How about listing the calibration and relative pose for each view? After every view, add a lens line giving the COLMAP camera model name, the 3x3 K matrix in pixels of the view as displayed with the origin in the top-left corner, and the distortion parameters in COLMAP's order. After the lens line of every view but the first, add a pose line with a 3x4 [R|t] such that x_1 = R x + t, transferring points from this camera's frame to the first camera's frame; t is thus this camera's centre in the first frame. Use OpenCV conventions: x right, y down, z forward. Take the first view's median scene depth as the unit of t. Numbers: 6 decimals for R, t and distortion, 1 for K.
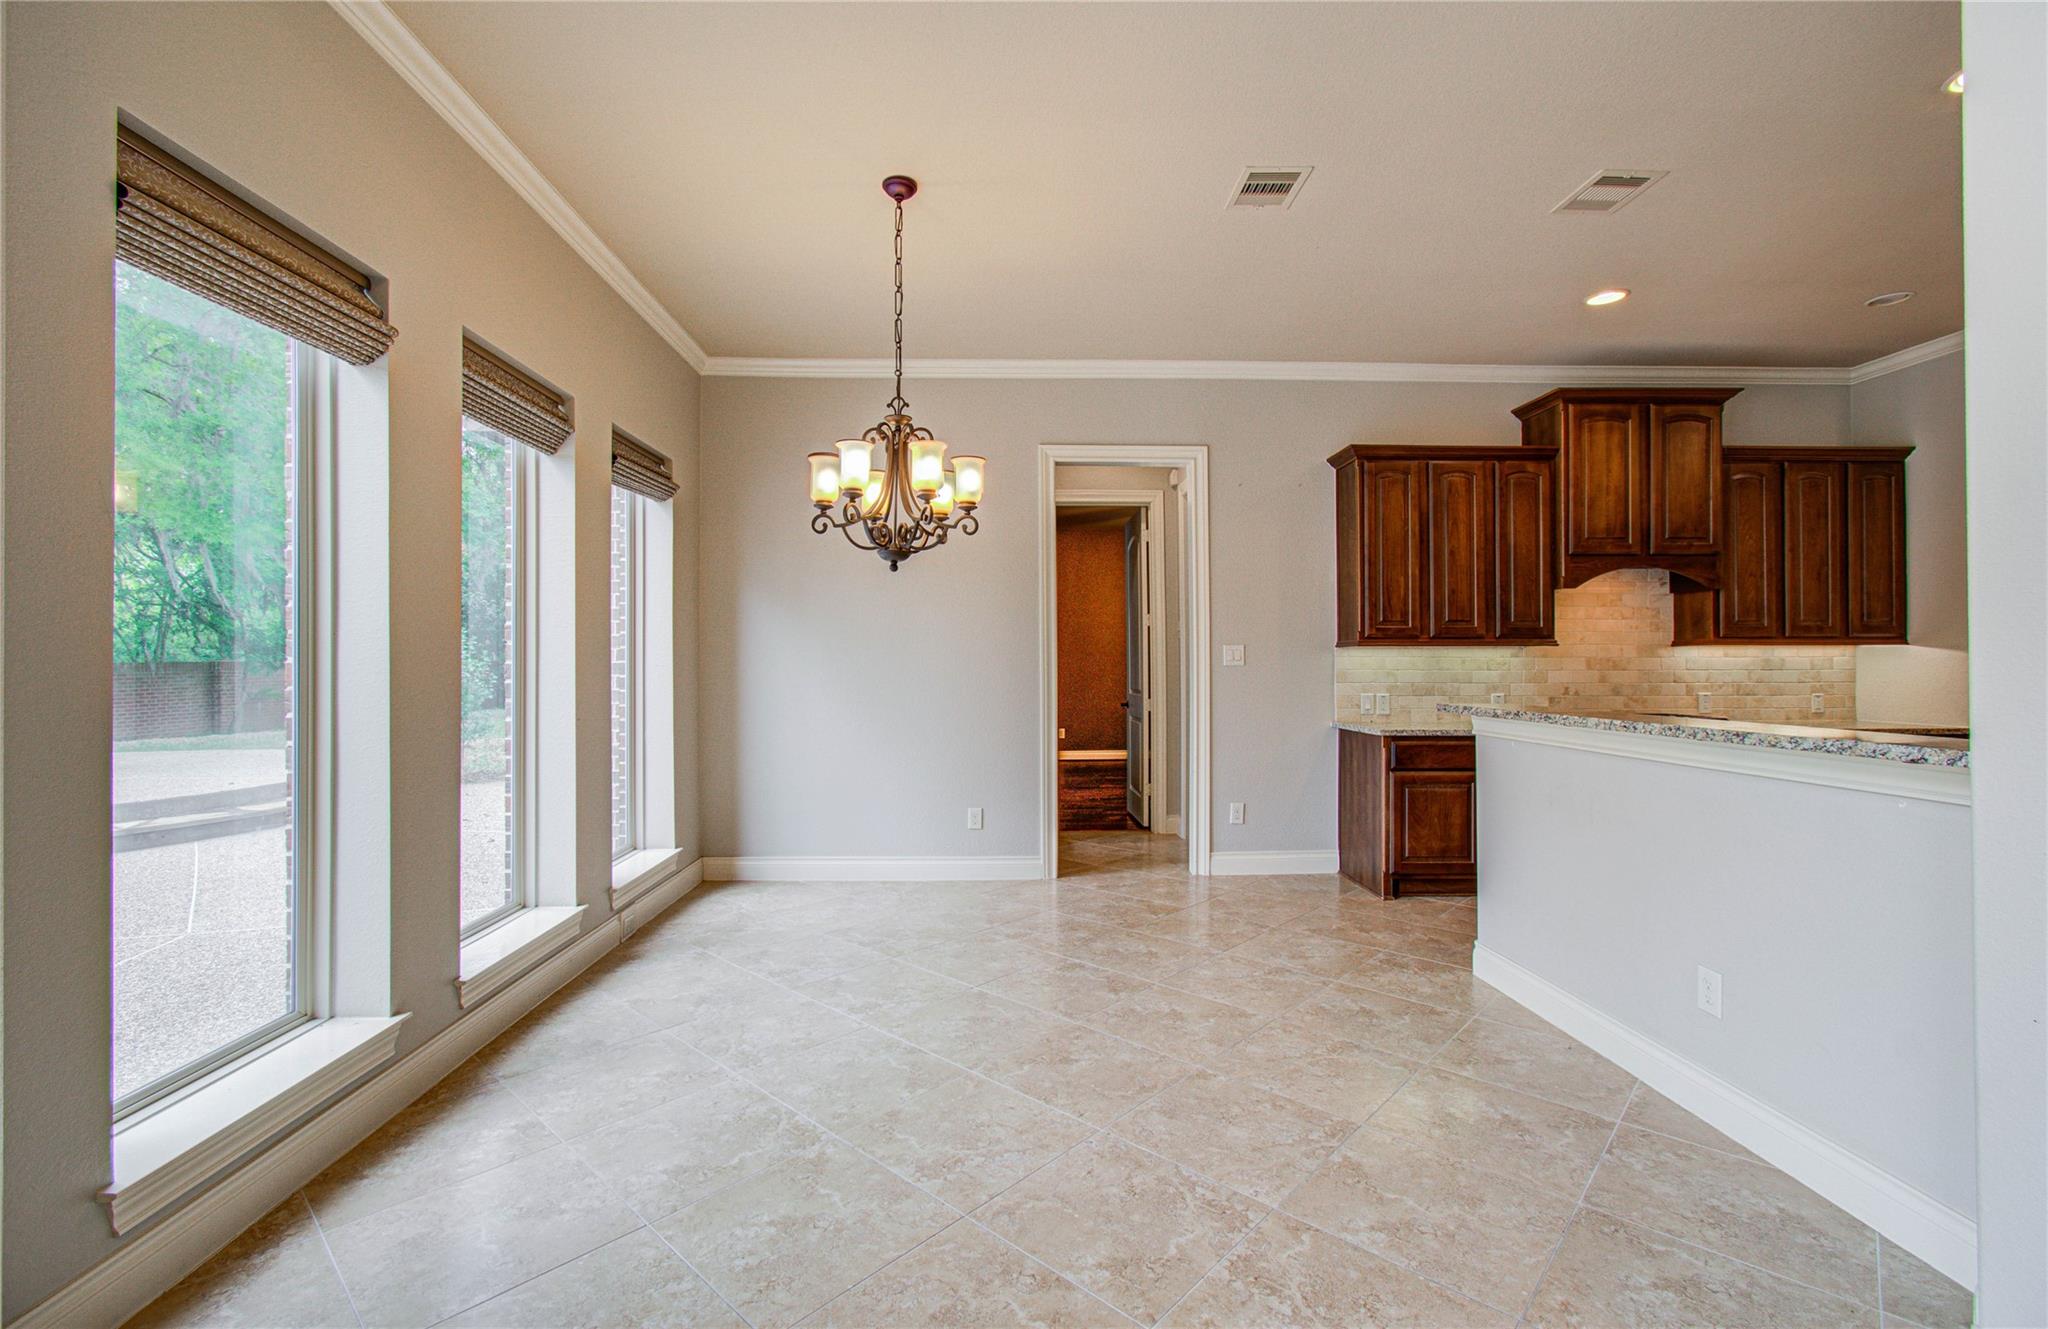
lens RADIAL K [[892.2, 0, 1018.8], [0, 892.2, 658.8], [0, 0, 1]] dist [-0.015317, 0.009940]
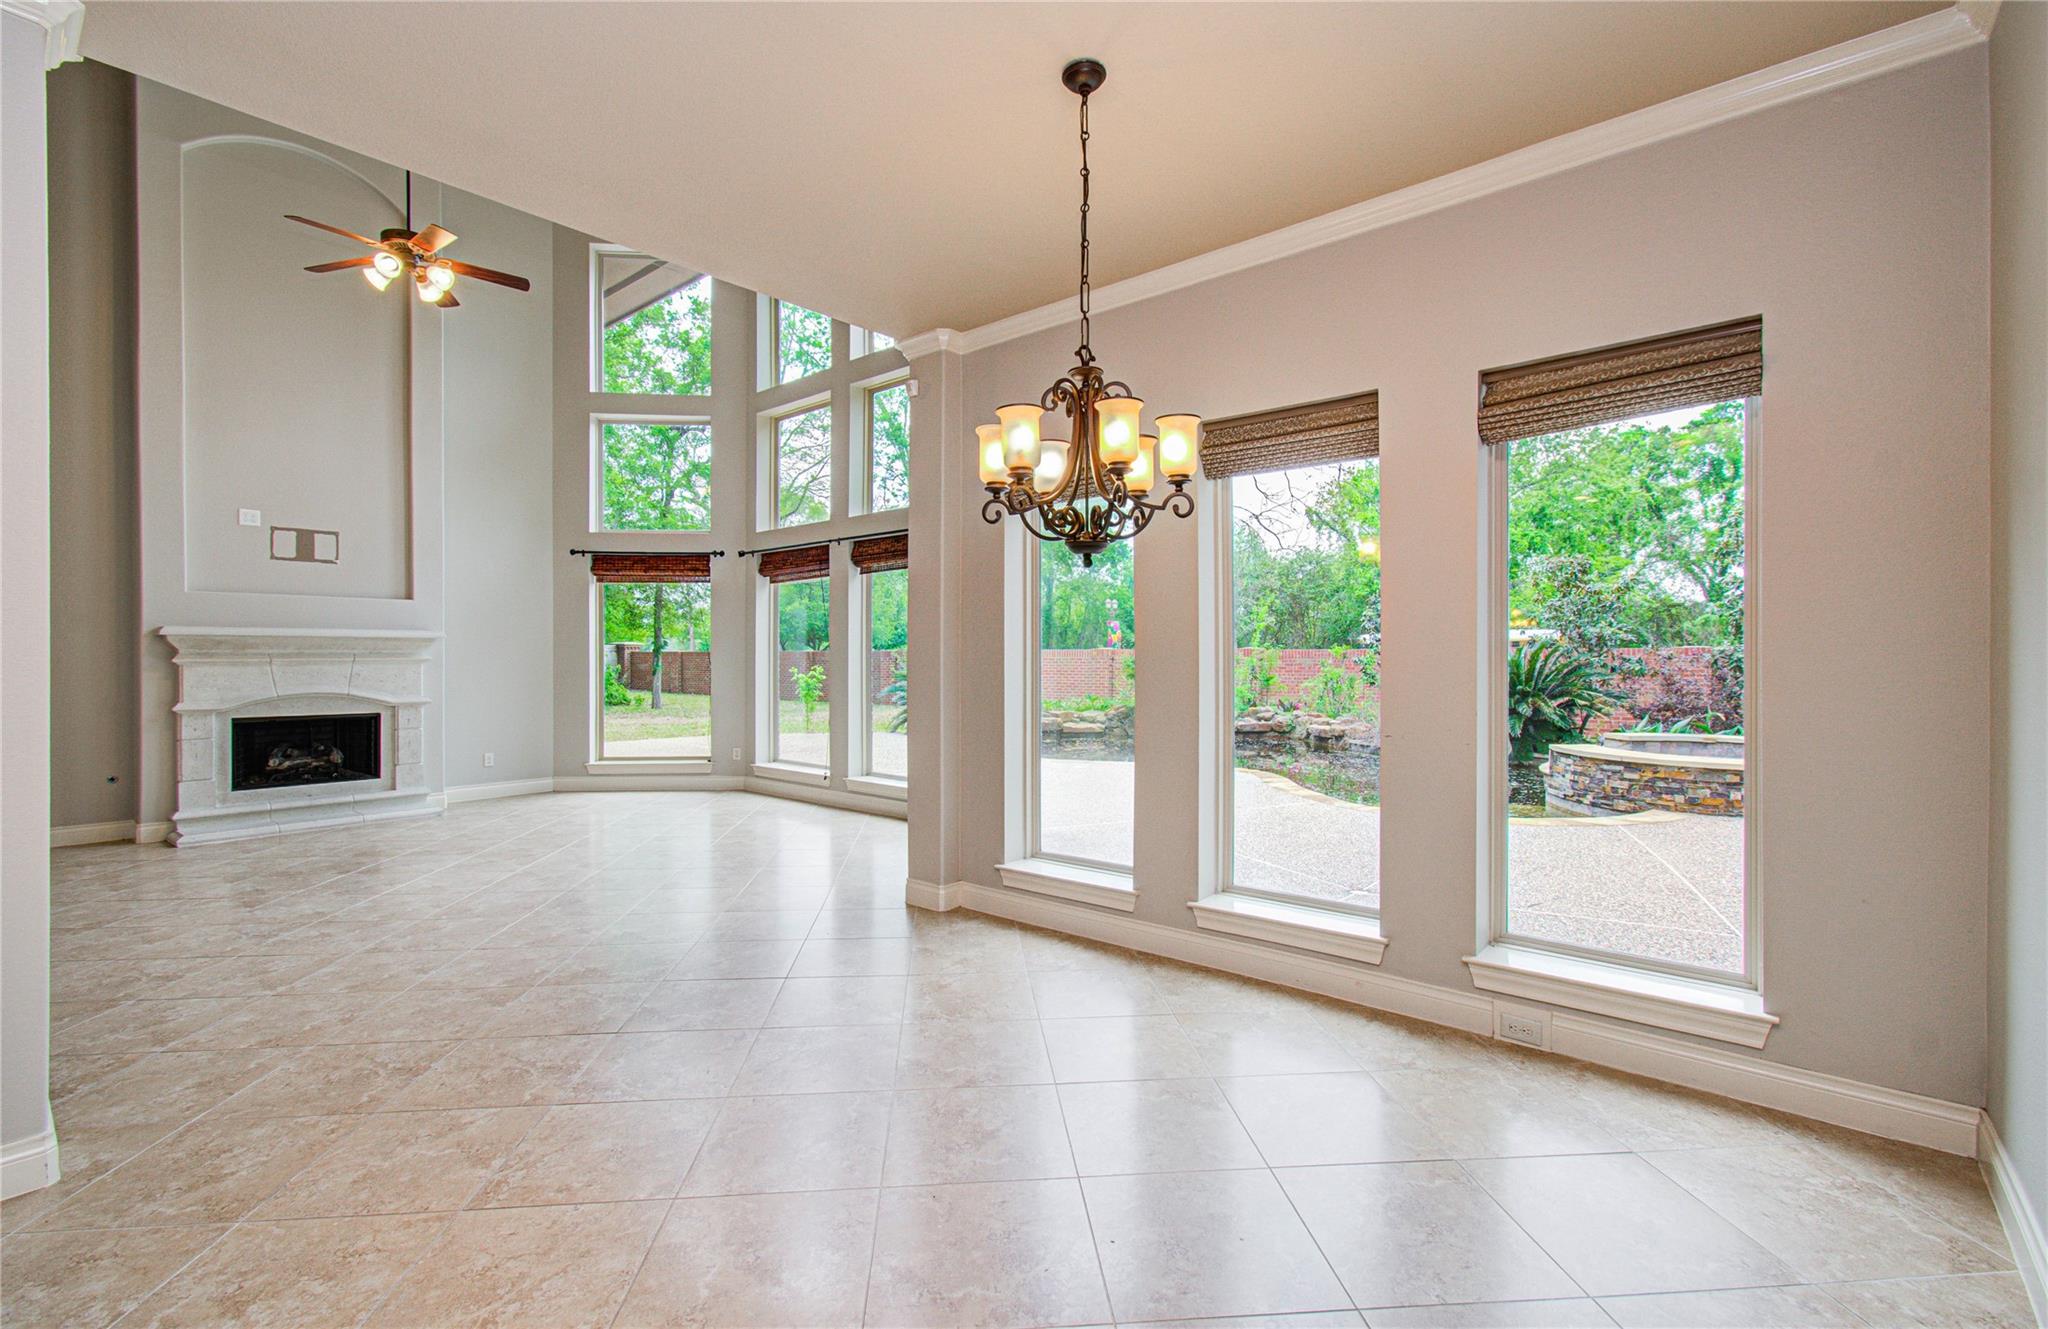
lens RADIAL K [[892.2, 0, 1019.7], [0, 892.2, 653.9], [0, 0, 1]] dist [-0.015317, 0.009940]
pose [[-0.671239, 0.004618, -0.741226, 0.316557], [0.008533, 0.999962, -0.001497, -0.013709], [0.741192, -0.007330, -0.671254, 0.956110]]
